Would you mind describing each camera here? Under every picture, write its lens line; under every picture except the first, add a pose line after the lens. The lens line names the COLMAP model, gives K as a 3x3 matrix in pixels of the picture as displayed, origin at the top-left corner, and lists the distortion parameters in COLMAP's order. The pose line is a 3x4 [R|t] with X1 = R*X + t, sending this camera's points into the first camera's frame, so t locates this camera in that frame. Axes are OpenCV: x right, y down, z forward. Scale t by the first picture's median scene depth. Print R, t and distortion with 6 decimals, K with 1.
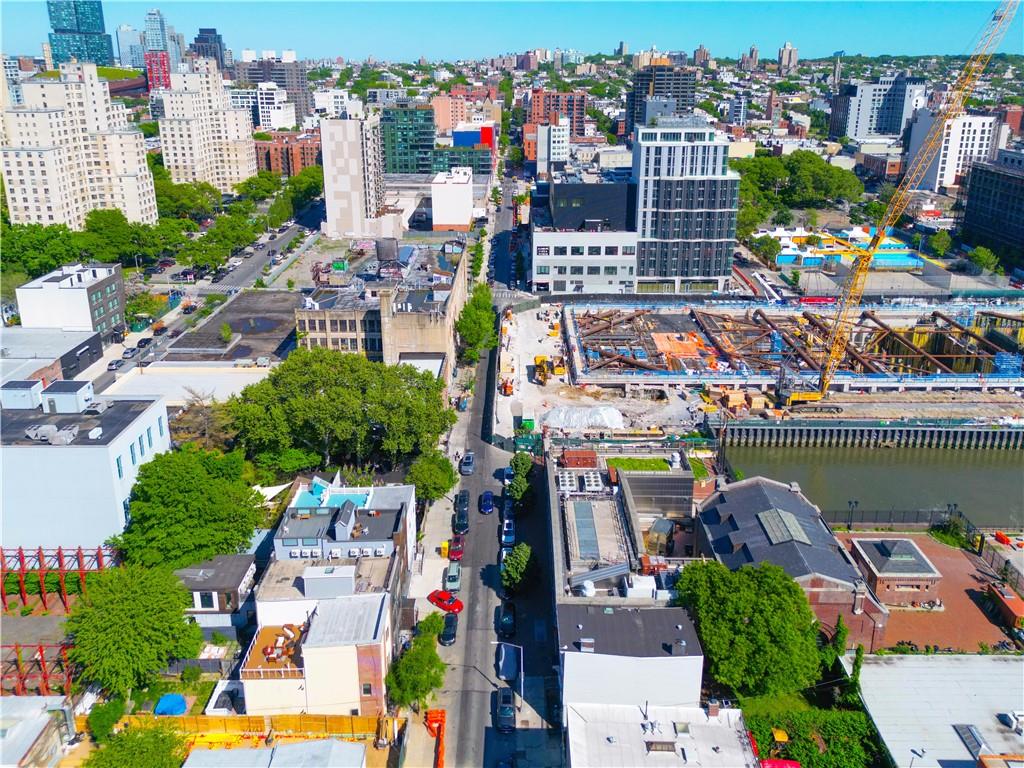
lens RADIAL K [[730.7, 0, 513.6], [0, 730.7, 337.2], [0, 0, 1]] dist [0.068170, -0.107770]
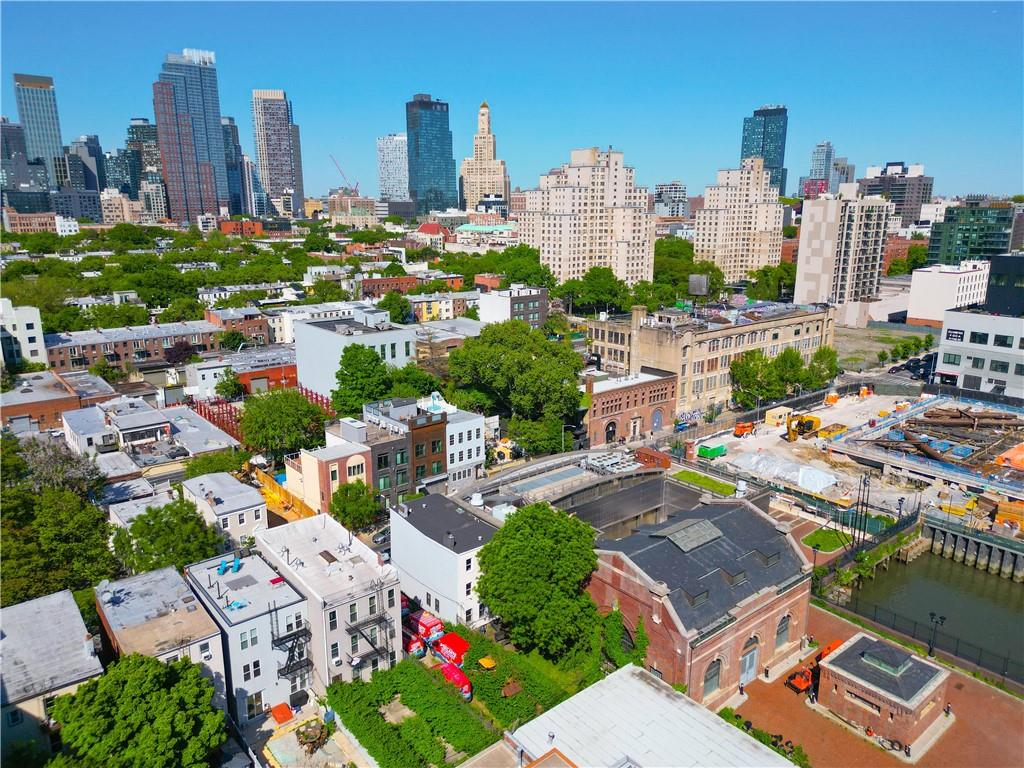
lens RADIAL K [[717.6, 0, 512.0], [0, 717.6, 384.0], [0, 0, 1]] dist [0.087860, -0.100986]
pose [[0.638558, 0.181690, -0.747818, 0.330210], [-0.267498, 0.963542, 0.005687, 0.058647], [0.721587, 0.196409, 0.663879, 0.114672]]
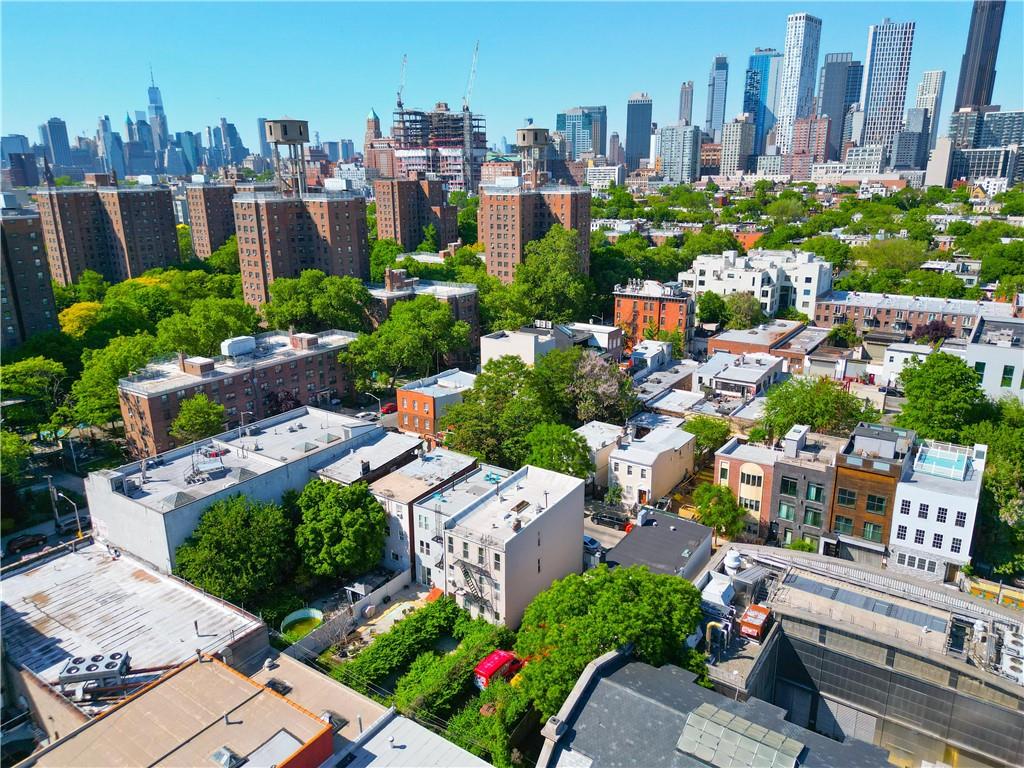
lens RADIAL K [[717.6, 0, 512.0], [0, 717.6, 384.0], [0, 0, 1]] dist [0.087860, -0.100986]
pose [[-0.569520, 0.236881, -0.787105, 0.311692], [-0.278917, 0.845070, 0.456139, -0.048295], [0.773209, 0.479317, -0.415214, 0.392483]]
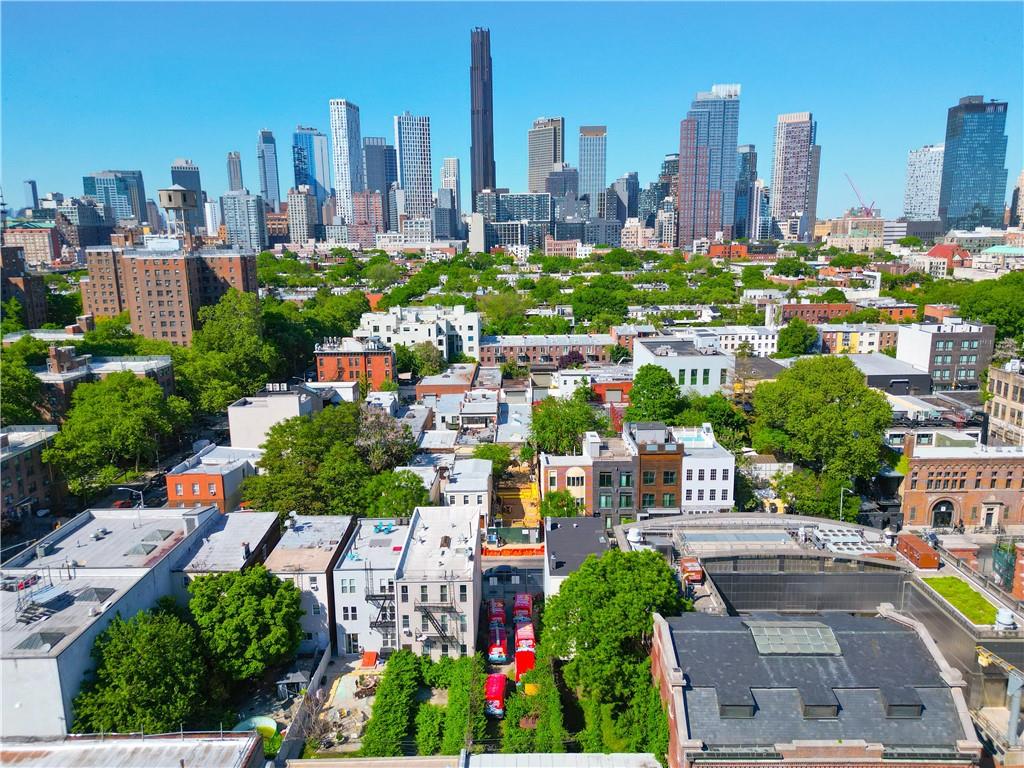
lens RADIAL K [[717.6, 0, 512.0], [0, 717.6, 384.0], [0, 0, 1]] dist [0.087860, -0.100986]
pose [[-0.004372, 0.201457, -0.979488, 0.384163], [-0.336858, 0.921953, 0.191127, 0.005542], [0.941545, 0.330783, 0.063832, 0.264798]]
